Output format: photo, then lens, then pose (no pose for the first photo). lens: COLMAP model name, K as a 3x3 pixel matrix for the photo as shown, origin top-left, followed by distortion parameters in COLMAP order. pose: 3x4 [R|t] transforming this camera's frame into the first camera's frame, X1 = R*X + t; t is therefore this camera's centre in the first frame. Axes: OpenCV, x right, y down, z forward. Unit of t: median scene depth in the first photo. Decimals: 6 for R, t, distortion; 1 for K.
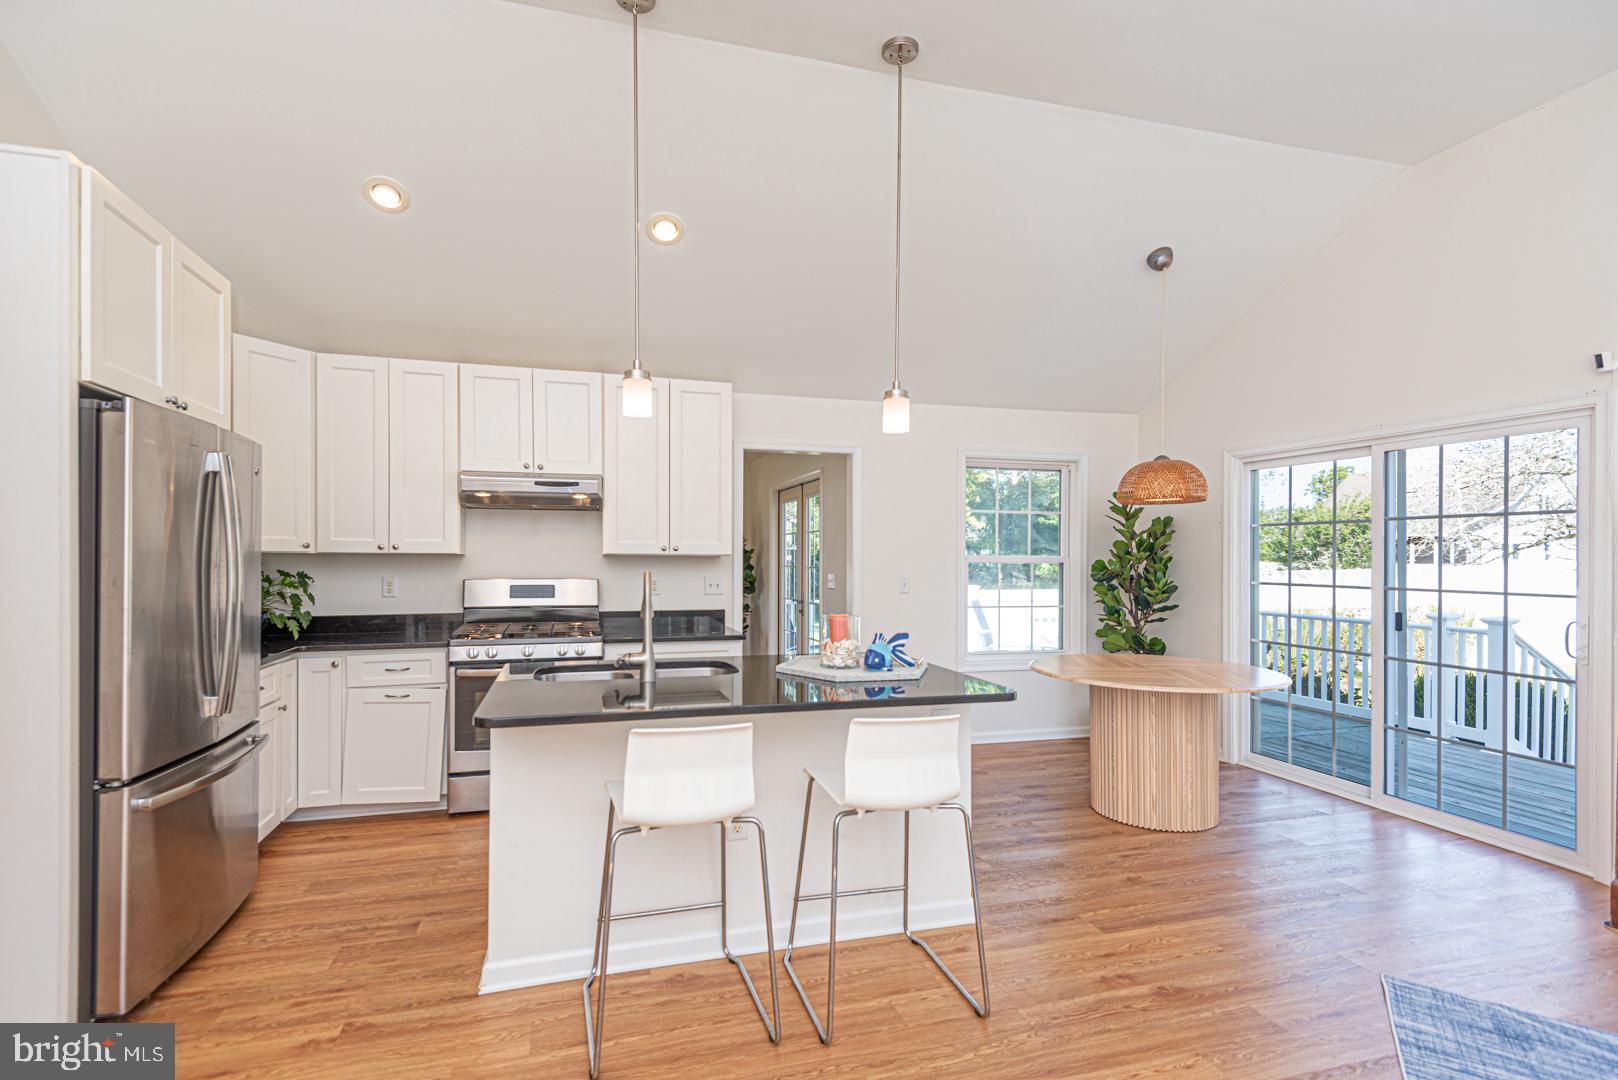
lens RADIAL K [[745.3, 0, 796.6], [0, 745.3, 556.7], [0, 0, 1]] dist [0.023677, -0.011672]
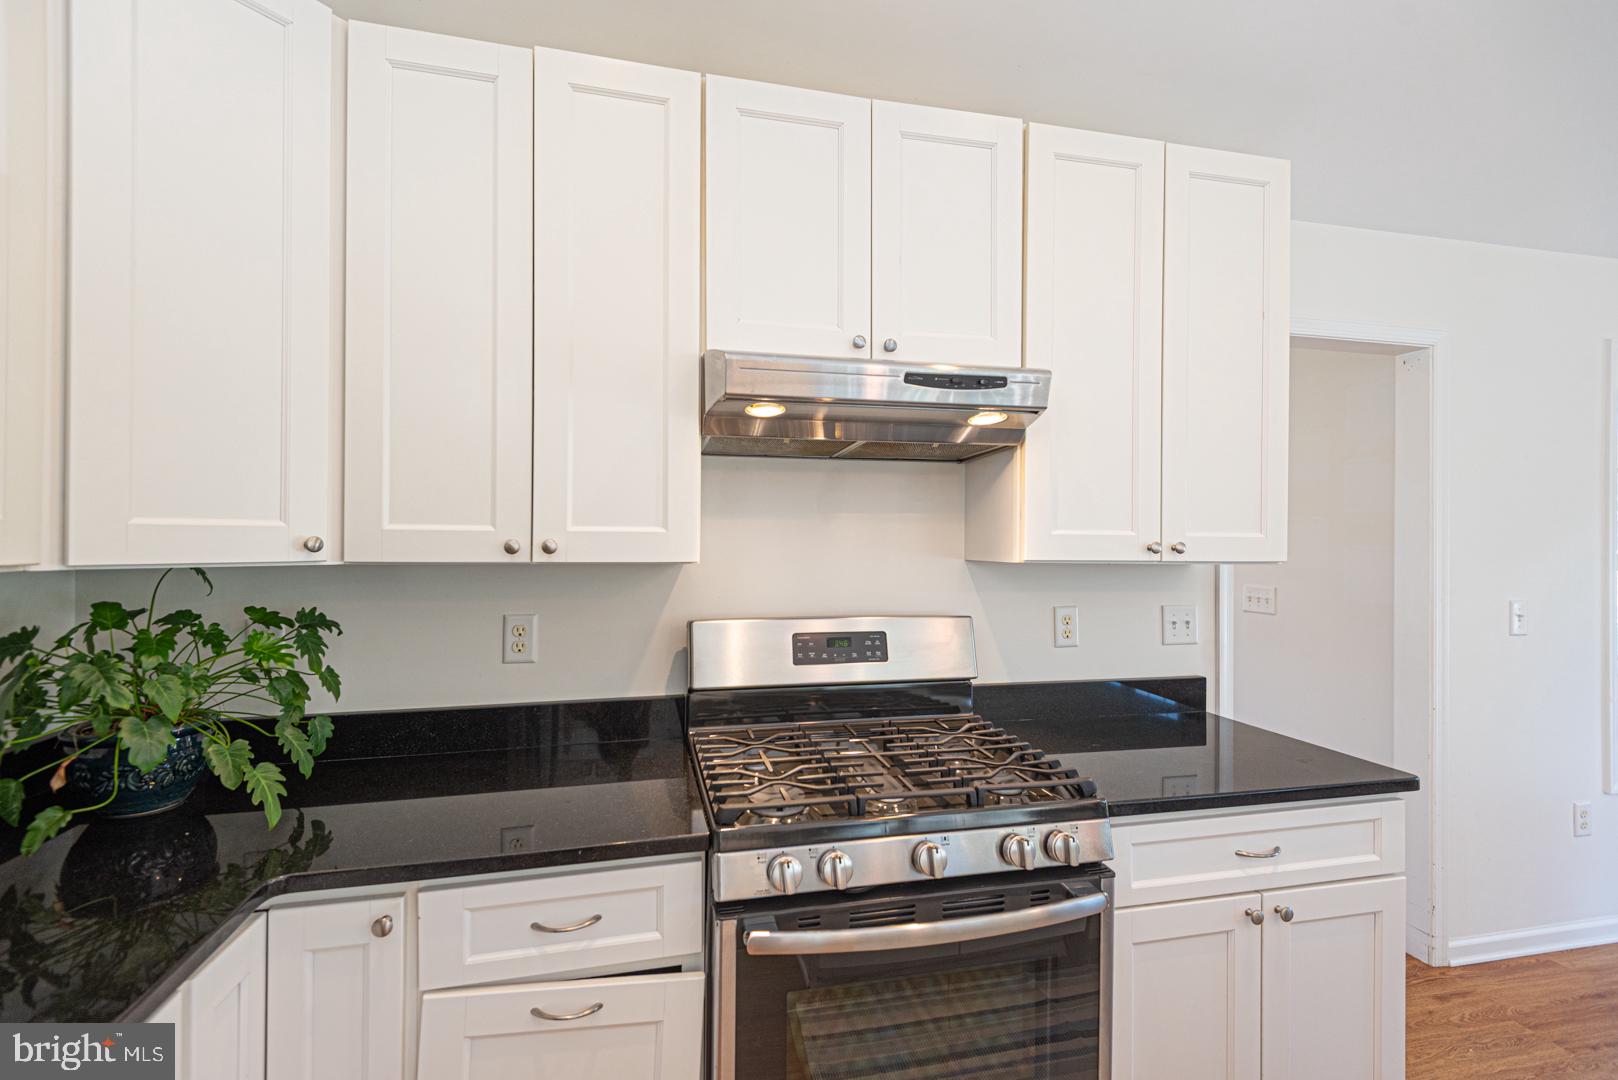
lens RADIAL K [[745.3, 0, 816.1], [0, 745.3, 532.1], [0, 0, 1]] dist [0.023677, -0.011672]
pose [[0.998583, 0.000112, -0.053216, -0.374034], [-0.000765, 0.999925, -0.012250, -0.016047], [0.053211, 0.012274, 0.998508, 0.622274]]
